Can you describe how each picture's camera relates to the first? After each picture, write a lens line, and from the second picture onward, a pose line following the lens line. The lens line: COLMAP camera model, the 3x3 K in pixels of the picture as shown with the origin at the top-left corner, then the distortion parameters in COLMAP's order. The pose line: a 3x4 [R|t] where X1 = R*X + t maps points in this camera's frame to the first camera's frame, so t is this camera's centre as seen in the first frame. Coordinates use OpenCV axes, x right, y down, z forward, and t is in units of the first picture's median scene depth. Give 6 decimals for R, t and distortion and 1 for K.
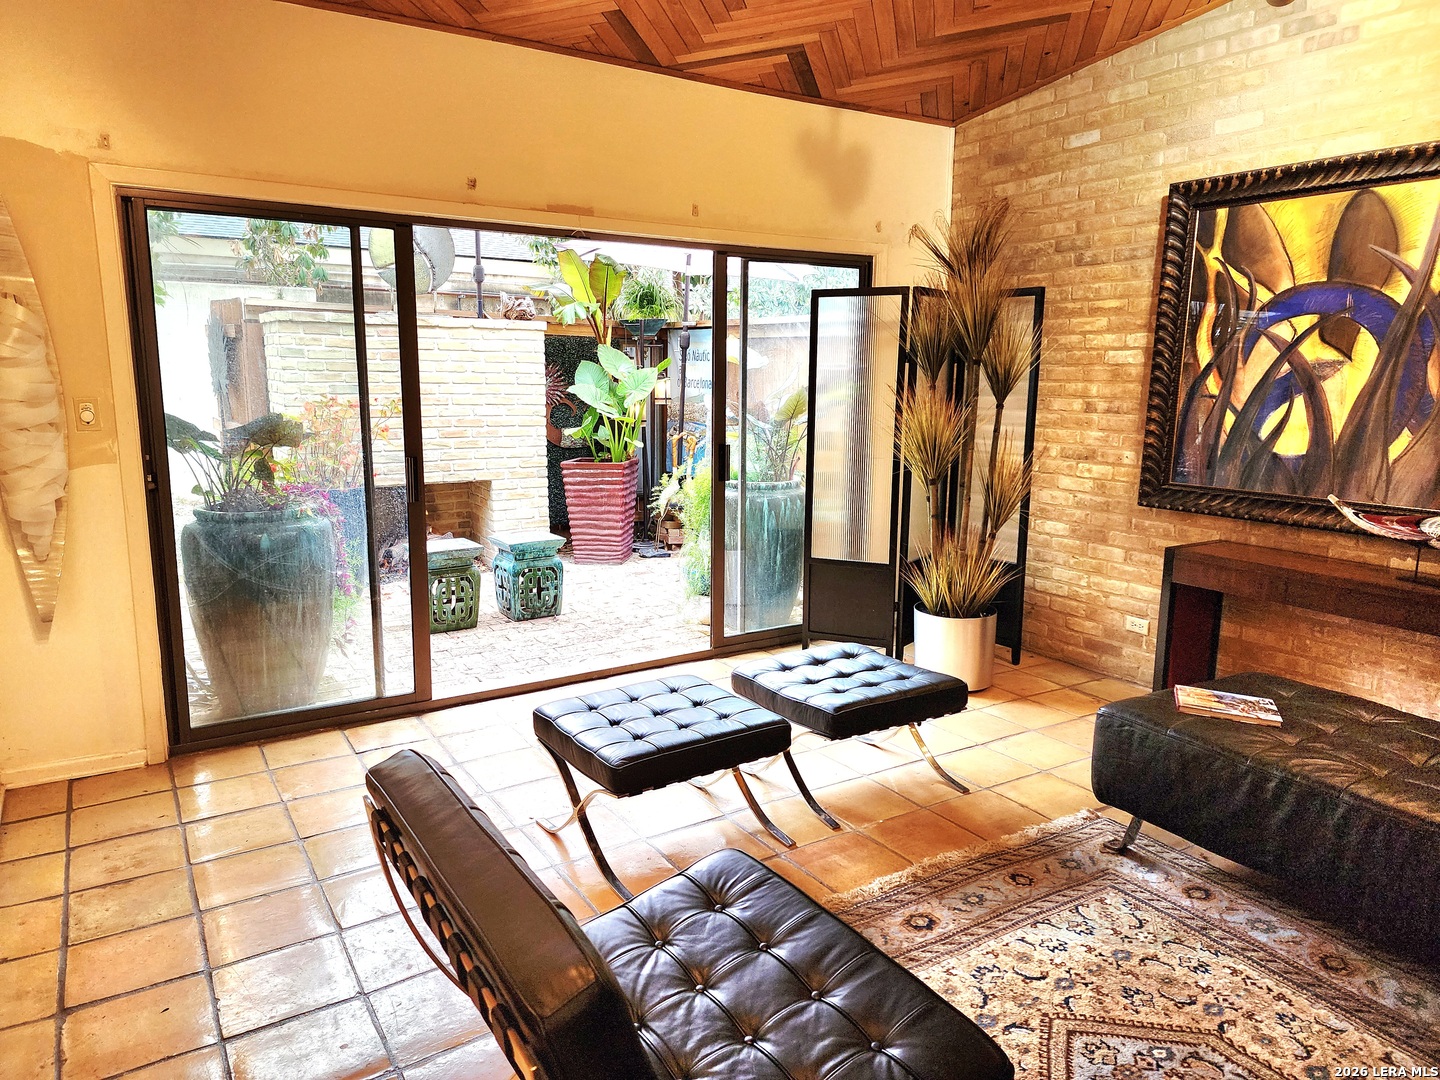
lens RADIAL K [[957.0, 0, 724.3], [0, 957.0, 534.2], [0, 0, 1]] dist [0.084659, -0.079823]
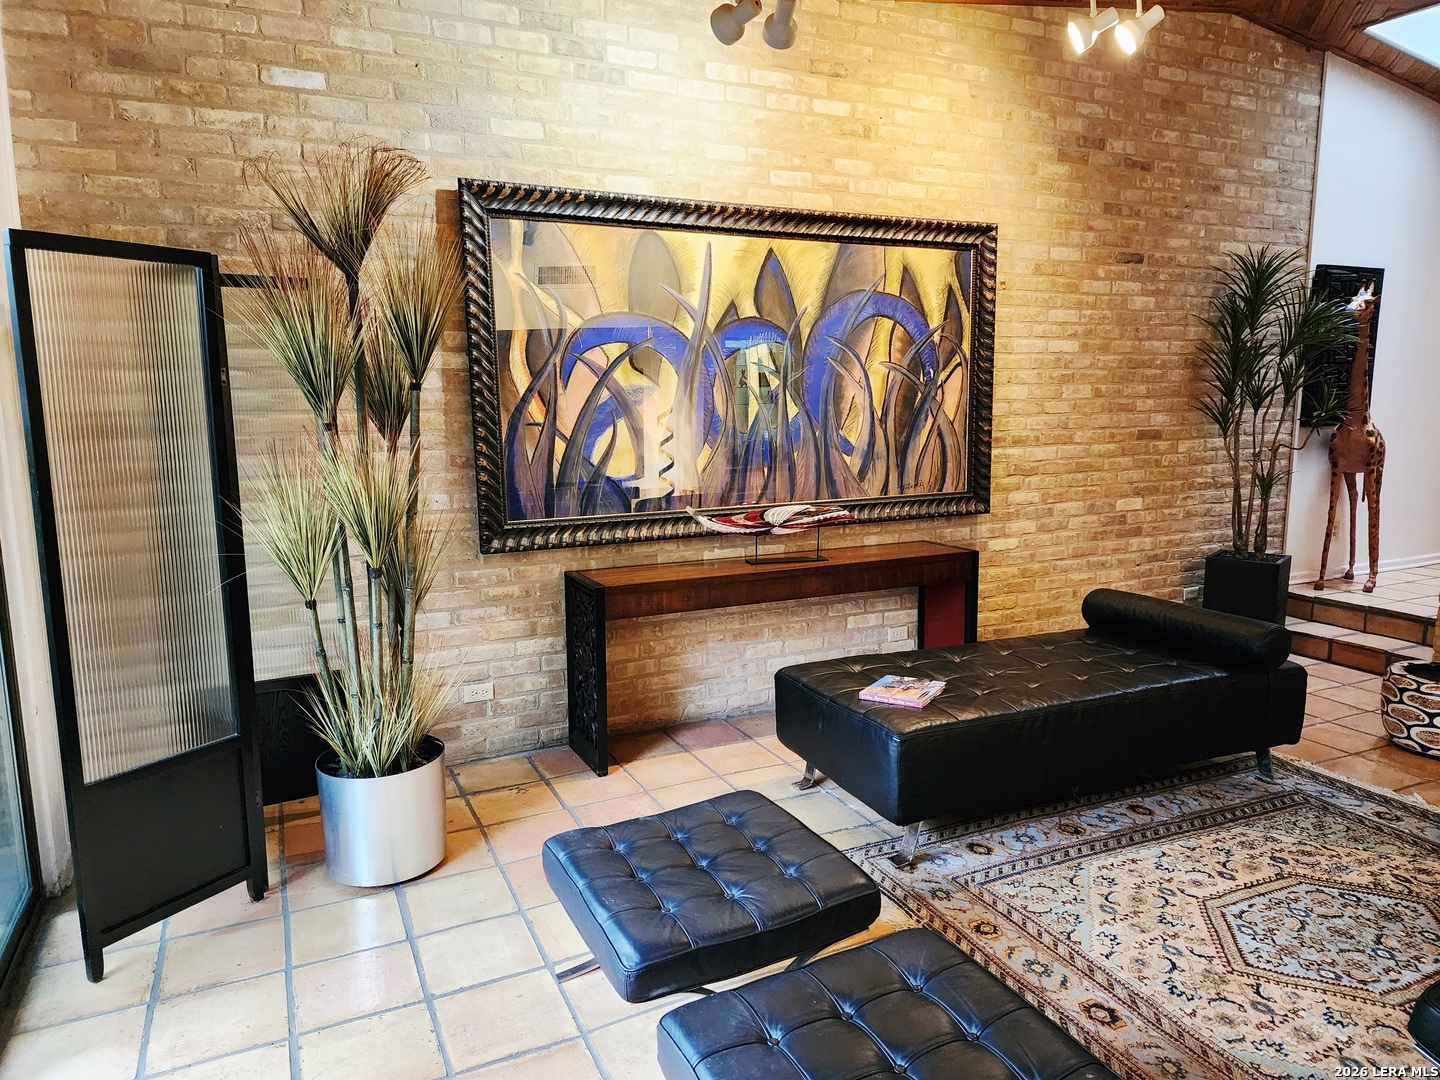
lens RADIAL K [[957.0, 0, 730.5], [0, 957.0, 541.0], [0, 0, 1]] dist [0.084659, -0.079823]
pose [[0.115601, -0.165084, 0.979481, -0.412959], [0.175693, 0.973943, 0.143415, -0.136485], [-0.977634, 0.155509, 0.141593, 0.729021]]
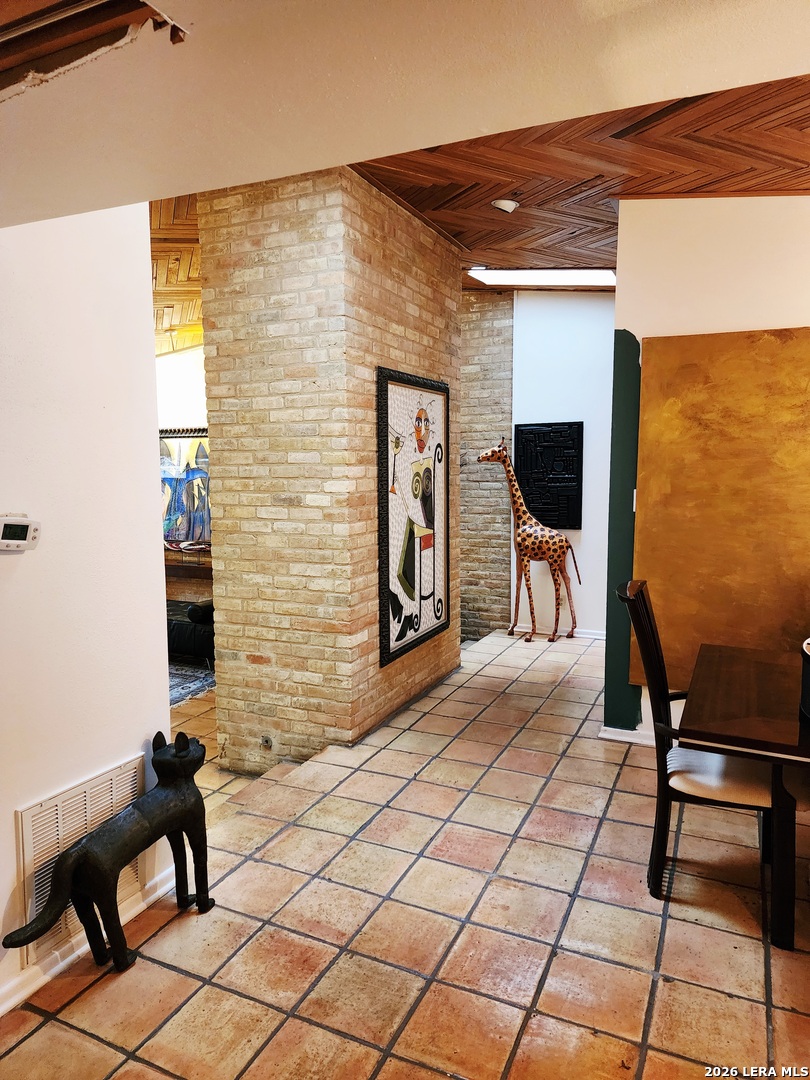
lens RADIAL K [[717.7, 0, 400.7], [0, 717.7, 545.0], [0, 0, 1]] dist [0.084659, -0.079823]
pose [[0.840733, -0.073341, 0.536460, 0.033566], [0.106346, 0.993852, -0.030792, 0.118792], [-0.530904, 0.082938, 0.843364, -1.179173]]
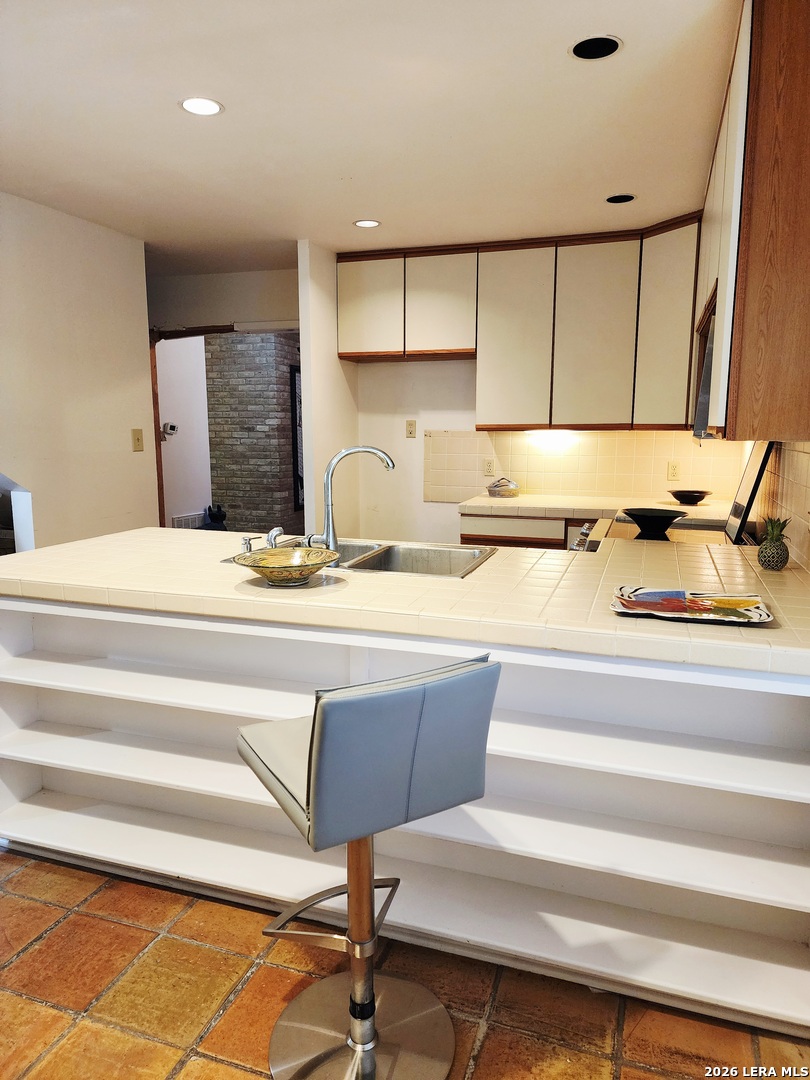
lens RADIAL K [[717.7, 0, 414.4], [0, 717.7, 537.2], [0, 0, 1]] dist [0.084659, -0.079823]
pose [[0.771694, -0.109099, 0.626567, -0.540299], [0.113625, 0.992977, 0.032956, 0.311187], [-0.625762, 0.045762, 0.778671, -2.193639]]
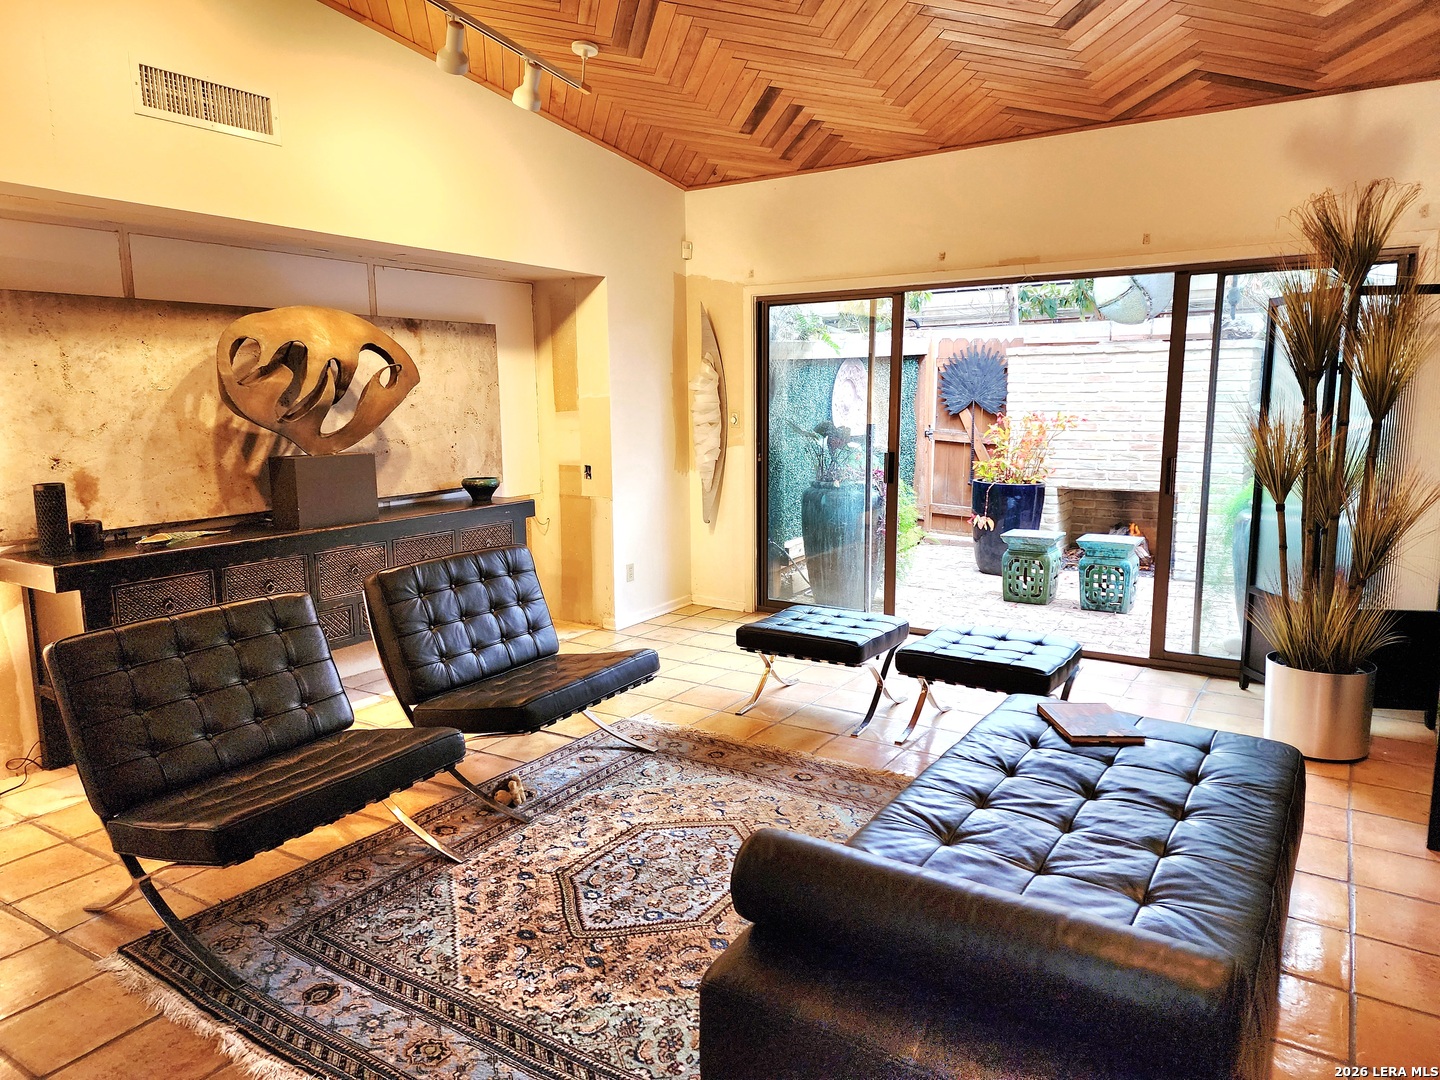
lens RADIAL K [[957.0, 0, 726.0], [0, 957.0, 537.6], [0, 0, 1]] dist [0.084659, -0.079823]
pose [[0.427188, 0.126750, -0.895235, 0.876822], [-0.144308, 0.986991, 0.070880, -0.019375], [0.892573, 0.098910, 0.439922, 0.156084]]
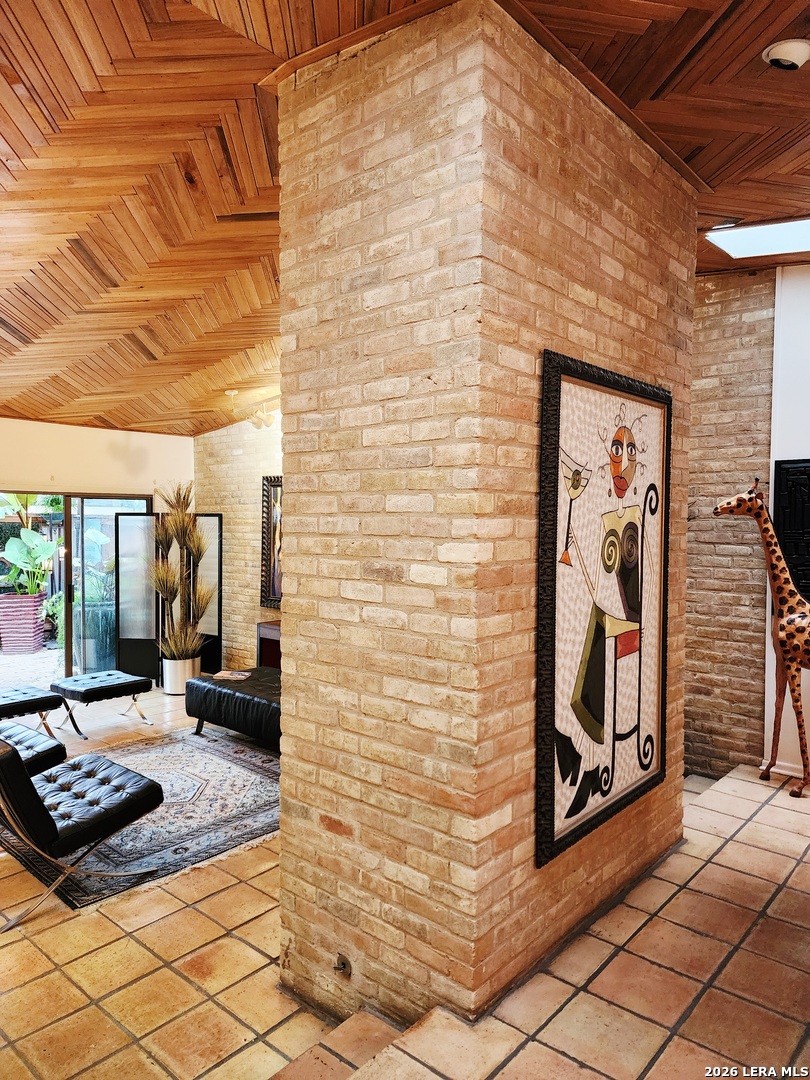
lens RADIAL K [[717.7, 0, 397.4], [0, 717.7, 547.3], [0, 0, 1]] dist [0.084659, -0.079823]
pose [[0.959767, -0.012161, 0.280534, 0.283410], [0.048439, 0.991255, -0.122751, 0.063589], [-0.276588, 0.131401, 0.951963, -0.842326]]
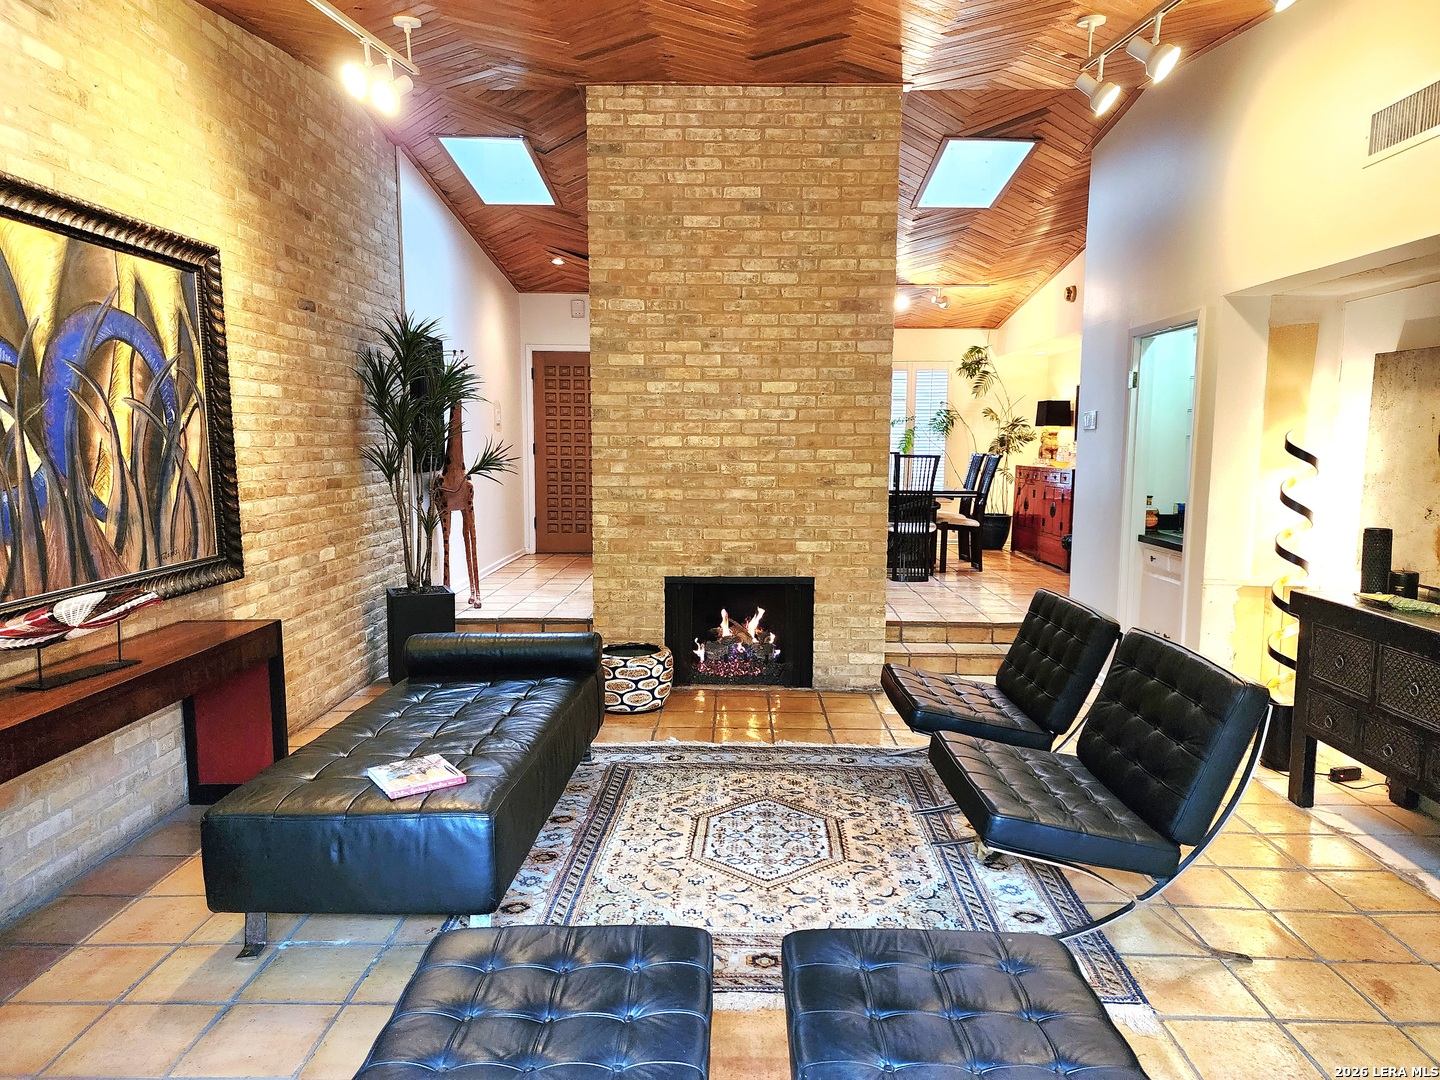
lens RADIAL K [[957.0, 0, 722.1], [0, 957.0, 544.0], [0, 0, 1]] dist [0.084659, -0.079823]
pose [[-0.832437, -0.073415, 0.549235, -0.196349], [0.083354, 0.963316, 0.255097, -0.201115], [-0.547815, 0.258133, -0.795780, 1.121193]]
